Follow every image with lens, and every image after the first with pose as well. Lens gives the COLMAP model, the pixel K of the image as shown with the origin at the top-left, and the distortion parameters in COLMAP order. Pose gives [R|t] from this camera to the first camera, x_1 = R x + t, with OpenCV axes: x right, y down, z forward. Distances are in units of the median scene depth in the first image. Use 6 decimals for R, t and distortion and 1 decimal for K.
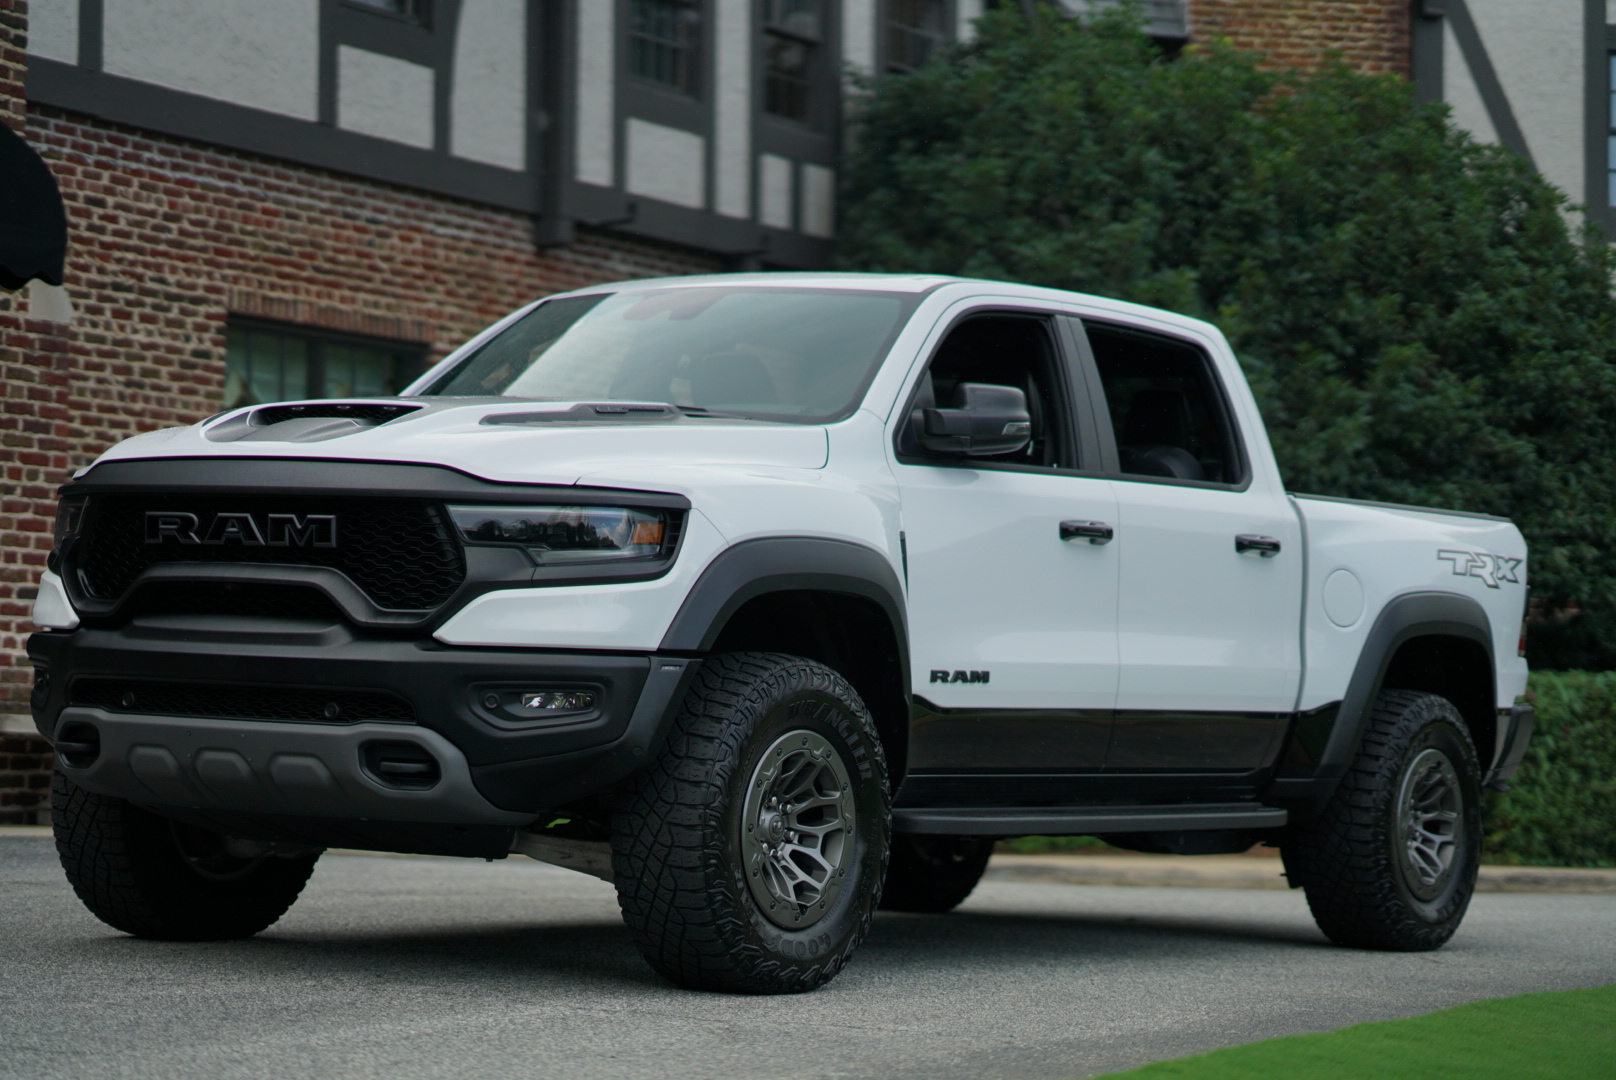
lens RADIAL K [[3838.0, 0, 808.0], [0, 3838.0, 540.0], [0, 0, 1]] dist [0.103310, 0.224813]
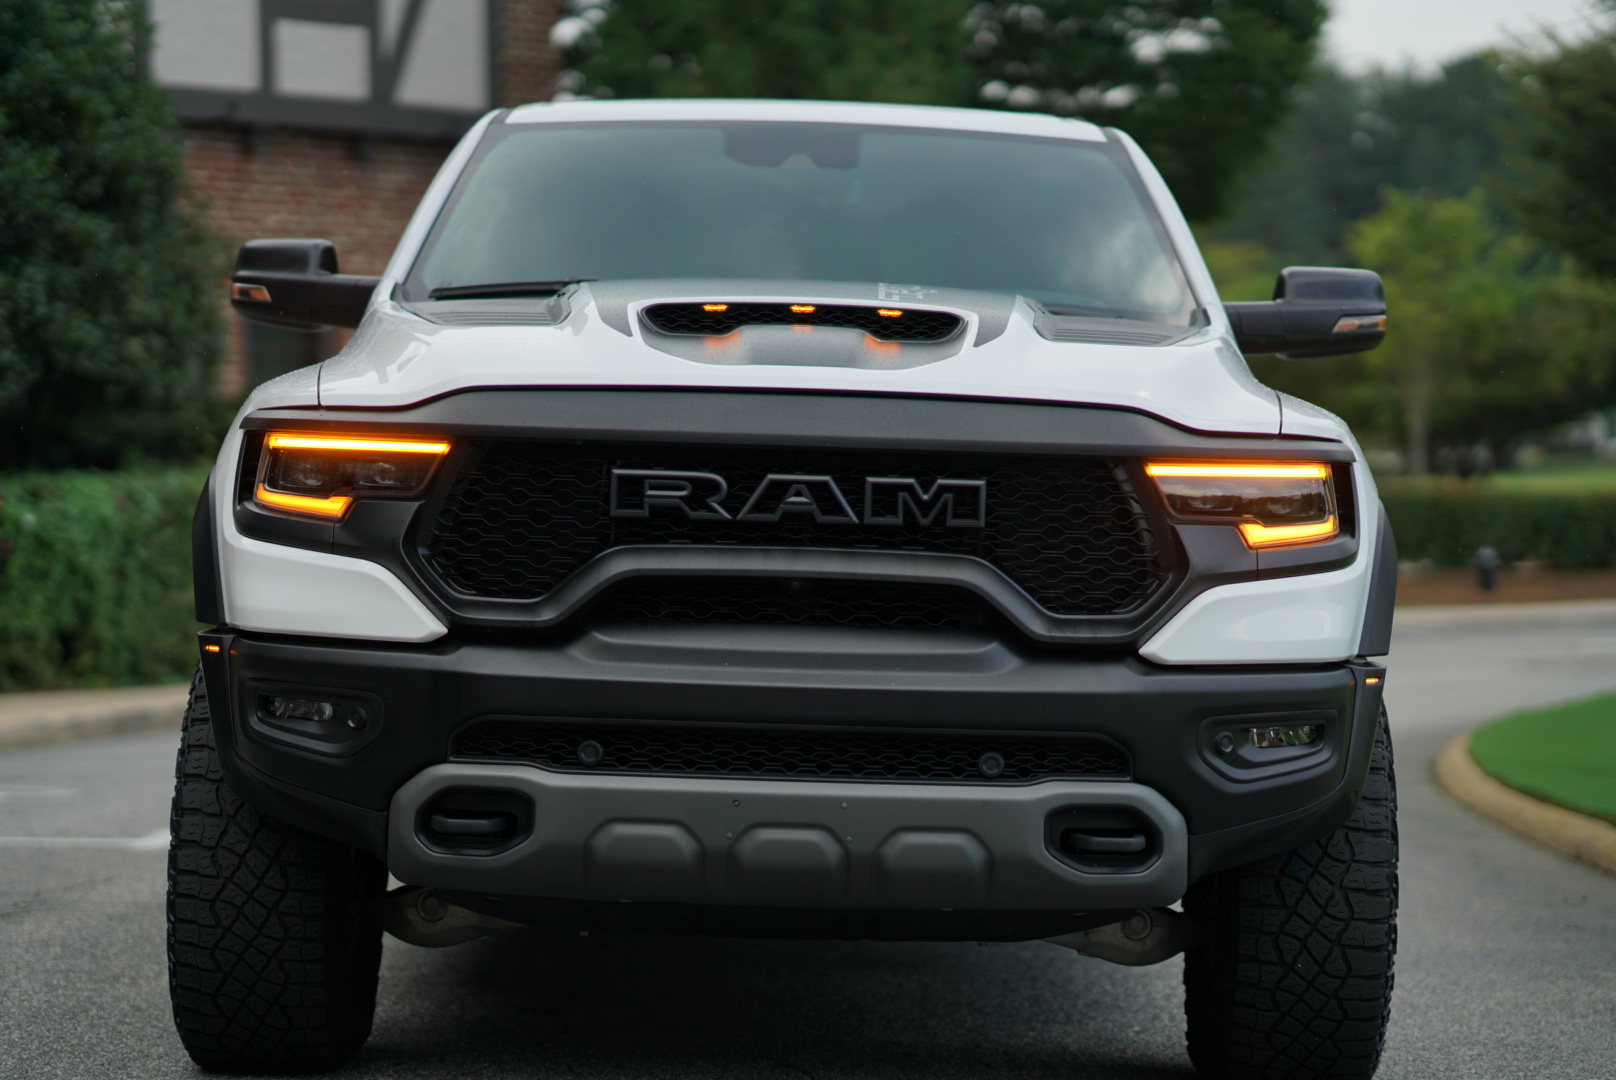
lens RADIAL K [[3838.0, 0, 808.0], [0, 3838.0, 540.0], [0, 0, 1]] dist [0.103310, 0.224813]
pose [[0.832261, -0.028448, 0.553654, -0.526550], [-0.011087, 0.997629, 0.067926, -0.041774], [-0.554273, -0.062670, 0.829972, 0.446369]]
